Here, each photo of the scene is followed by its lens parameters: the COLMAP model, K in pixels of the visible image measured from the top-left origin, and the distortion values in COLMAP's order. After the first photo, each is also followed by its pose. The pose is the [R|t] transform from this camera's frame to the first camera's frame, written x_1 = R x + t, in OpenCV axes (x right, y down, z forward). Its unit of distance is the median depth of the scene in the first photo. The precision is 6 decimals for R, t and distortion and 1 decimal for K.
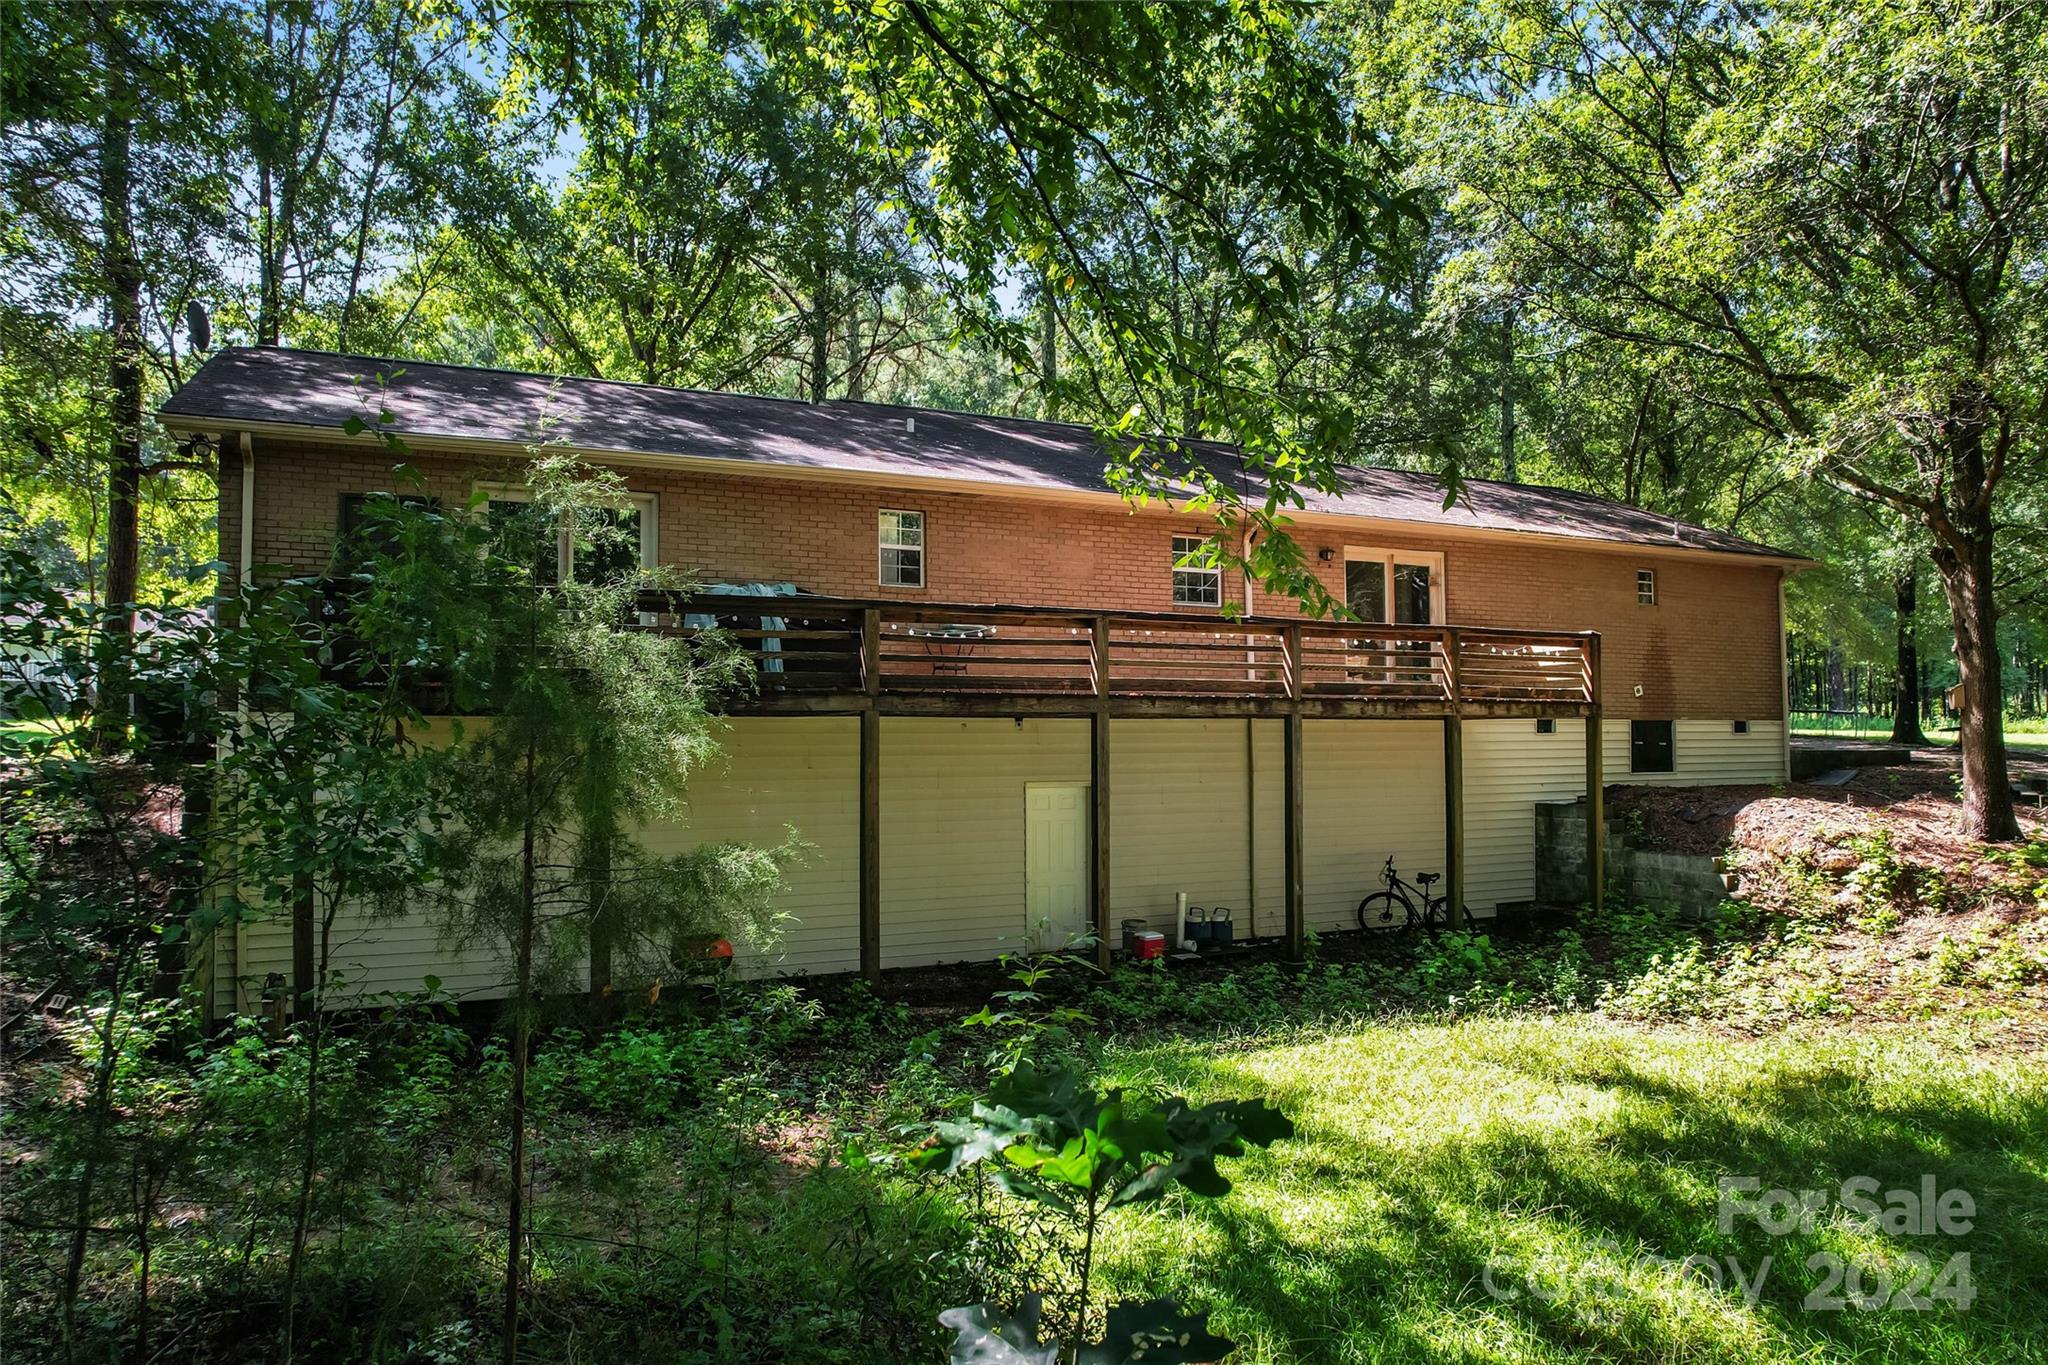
lens RADIAL K [[1314.6, 0, 1018.8], [0, 1314.6, 673.7], [0, 0, 1]] dist [-0.029427, 0.000012]
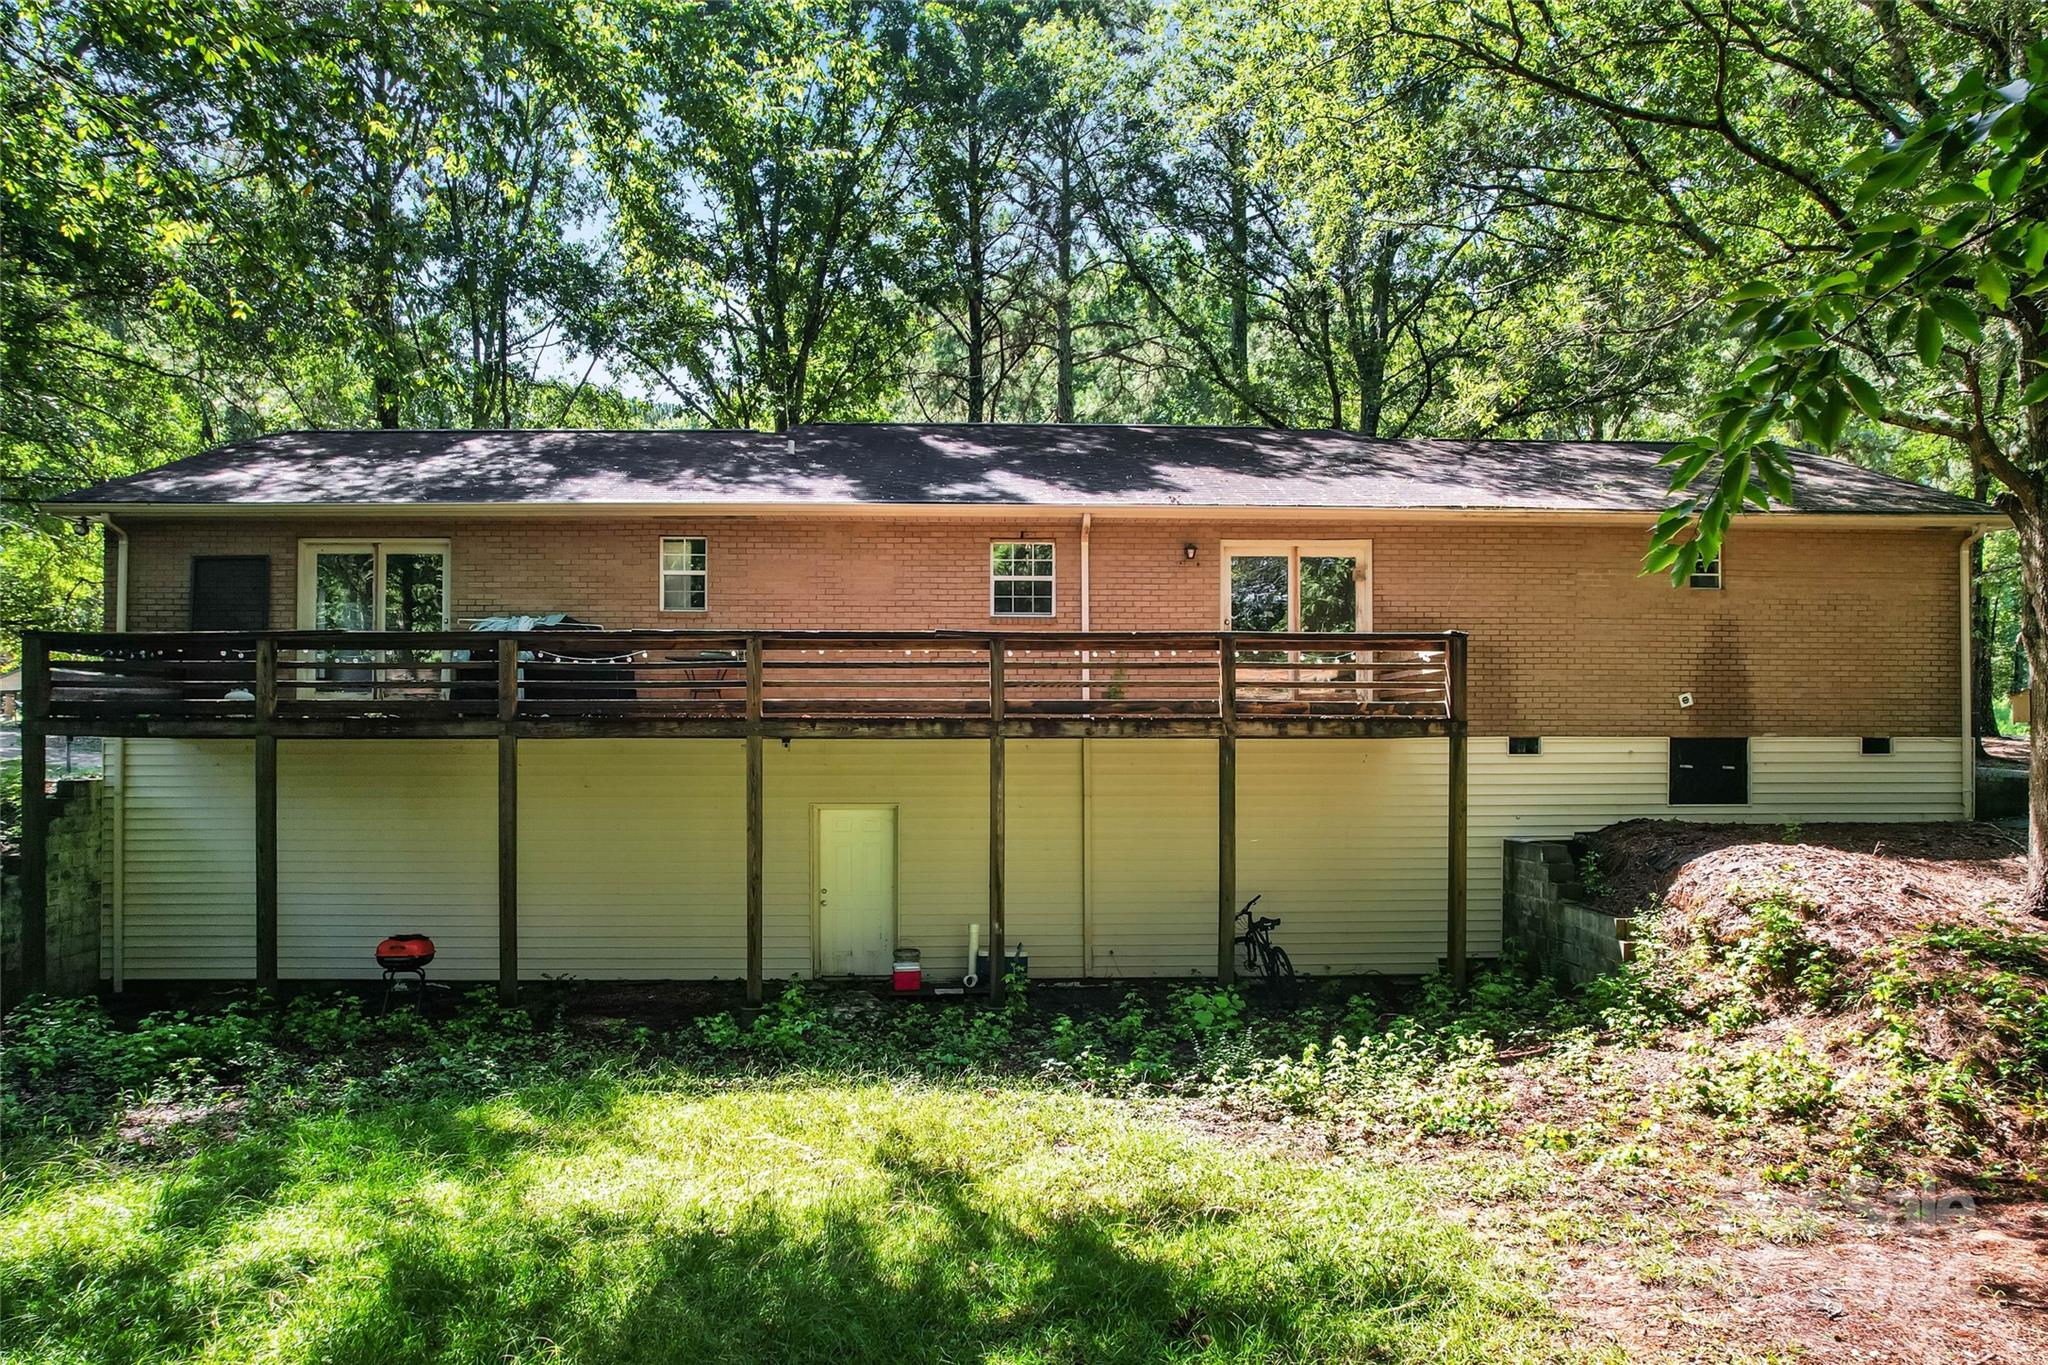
lens RADIAL K [[1314.6, 0, 1021.9], [0, 1314.6, 699.4], [0, 0, 1]] dist [-0.029427, 0.000012]
pose [[0.917190, -0.012359, -0.398257, 0.560489], [0.017728, 0.999795, 0.009800, -0.002815], [0.398055, -0.016049, 0.917221, 0.160465]]
